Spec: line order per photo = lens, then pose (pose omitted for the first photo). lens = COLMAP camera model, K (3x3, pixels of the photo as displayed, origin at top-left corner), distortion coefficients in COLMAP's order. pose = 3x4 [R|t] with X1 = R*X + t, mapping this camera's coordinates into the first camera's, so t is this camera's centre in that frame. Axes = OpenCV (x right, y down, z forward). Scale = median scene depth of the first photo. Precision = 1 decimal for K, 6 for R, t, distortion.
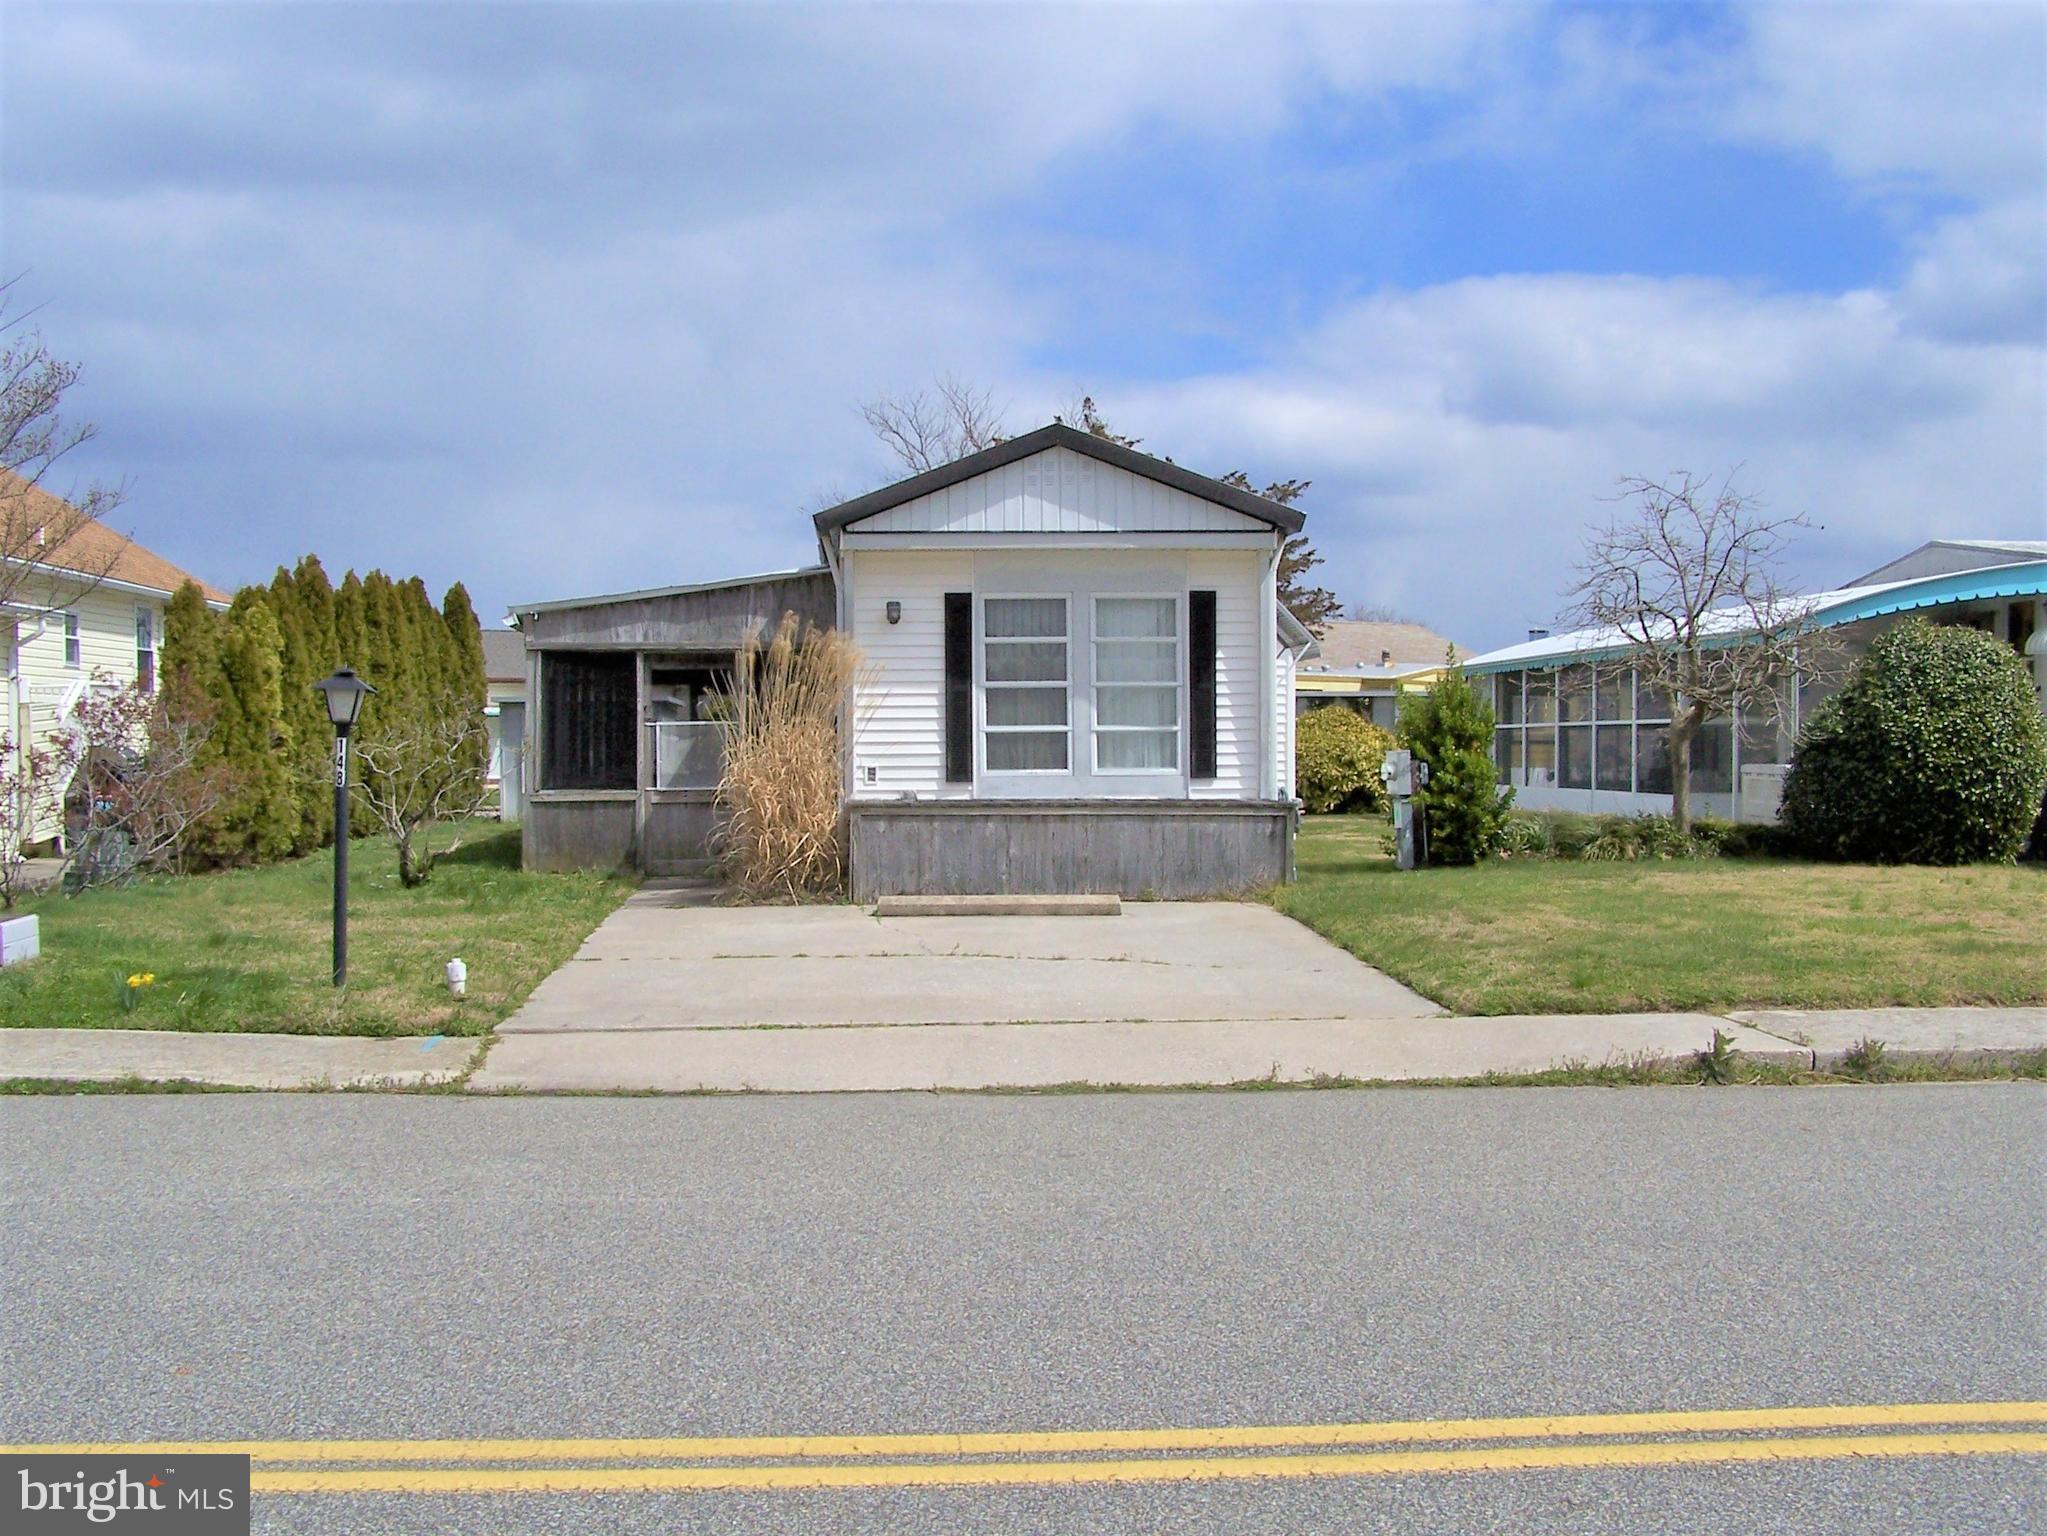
lens RADIAL K [[2385.7, 0, 1023.5], [0, 2385.7, 768.0], [0, 0, 1]] dist [-0.232823, 0.541811]
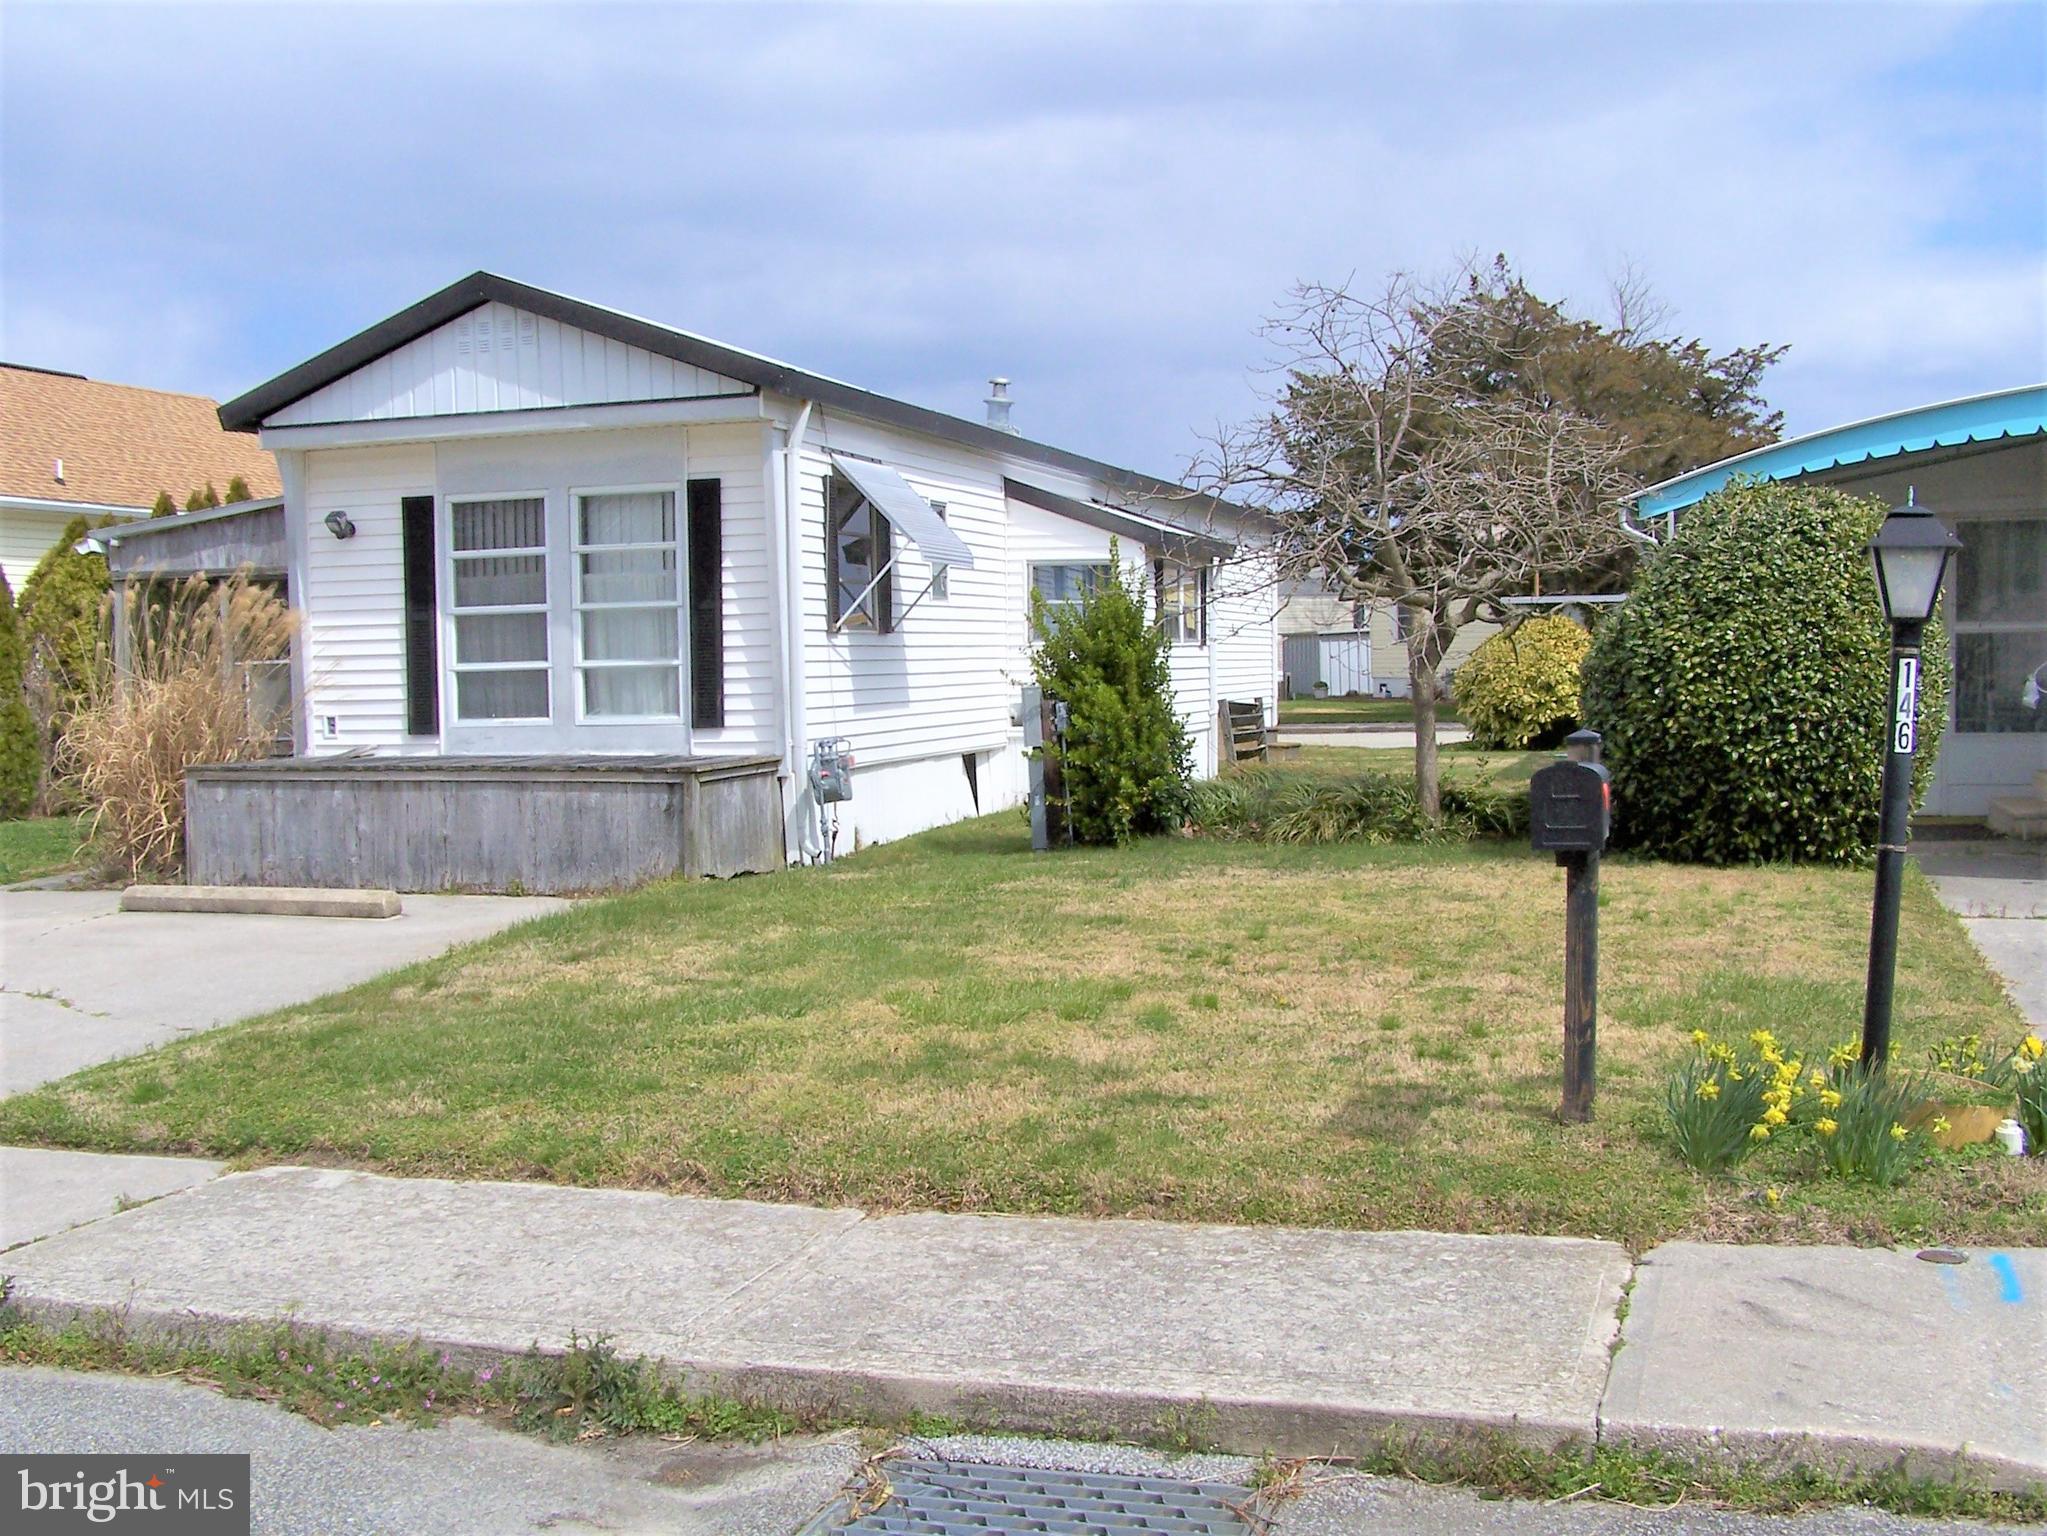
lens RADIAL K [[2385.7, 0, 1023.5], [0, 2385.7, 768.0], [0, 0, 1]] dist [-0.232823, 0.541811]
pose [[0.937011, 0.003146, -0.349287, 0.434078], [0.010252, 0.999281, 0.036503, -0.009547], [0.349150, -0.037785, 0.936305, 0.332613]]
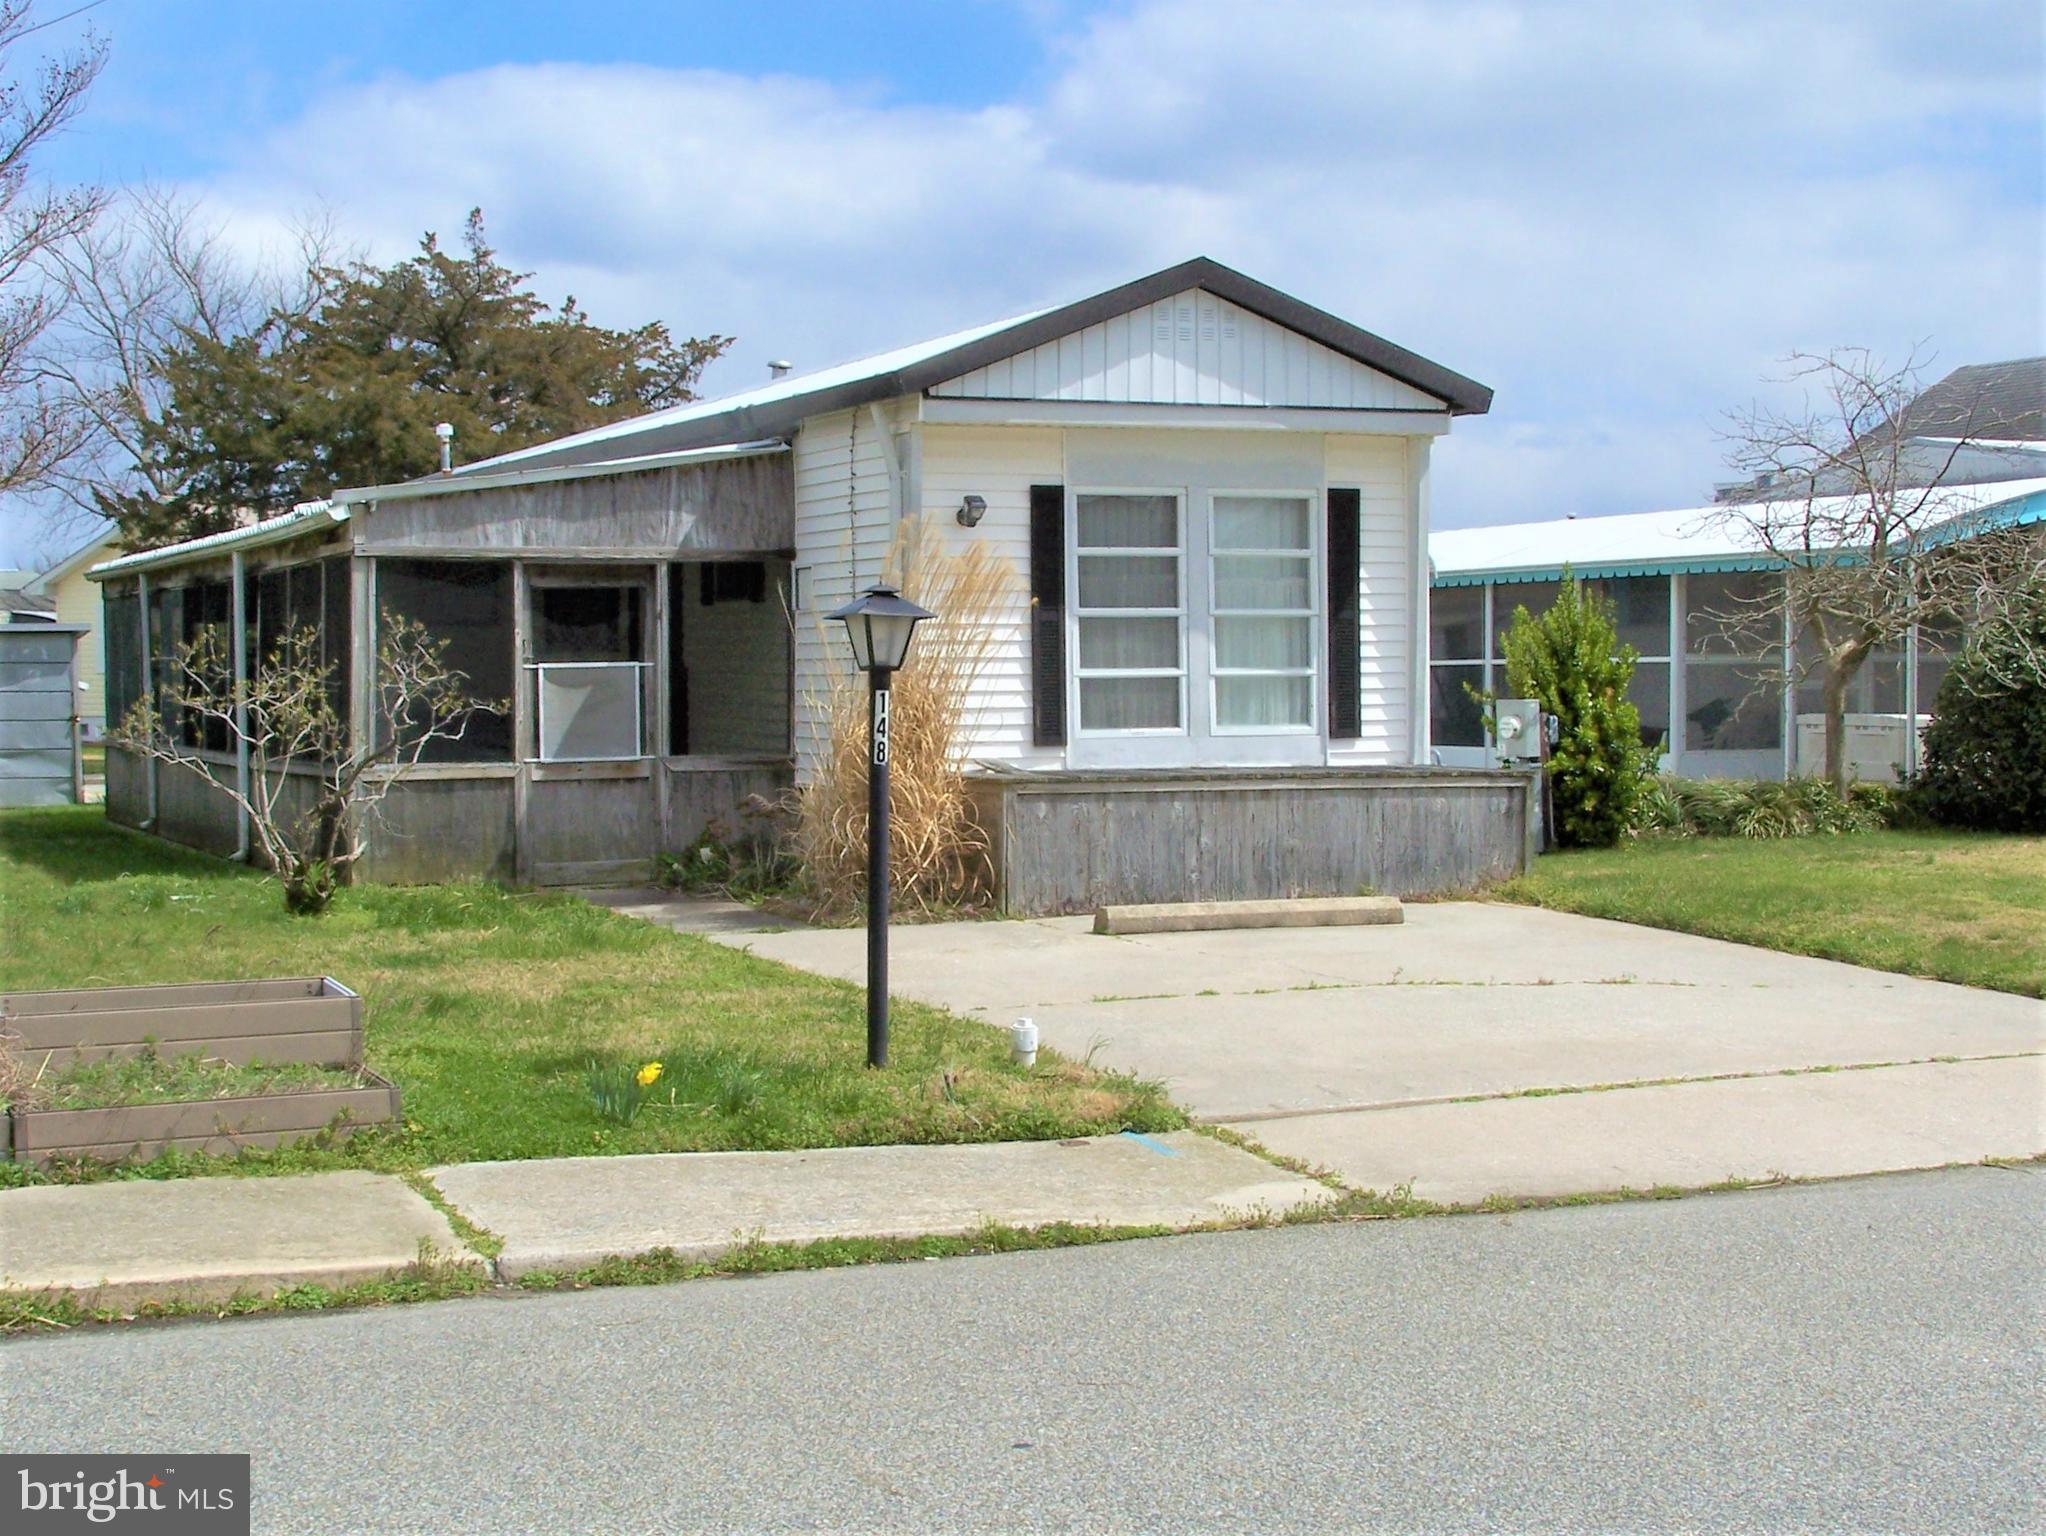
lens RADIAL K [[3143.8, 0, 1023.0], [0, 3143.8, 768.0], [0, 0, 1]] dist [-0.128230, -0.014958]
pose [[0.941517, -0.012044, 0.336751, -0.355645], [0.006723, 0.999834, 0.016964, -0.003803], [-0.336899, -0.013708, 0.941441, 0.102673]]
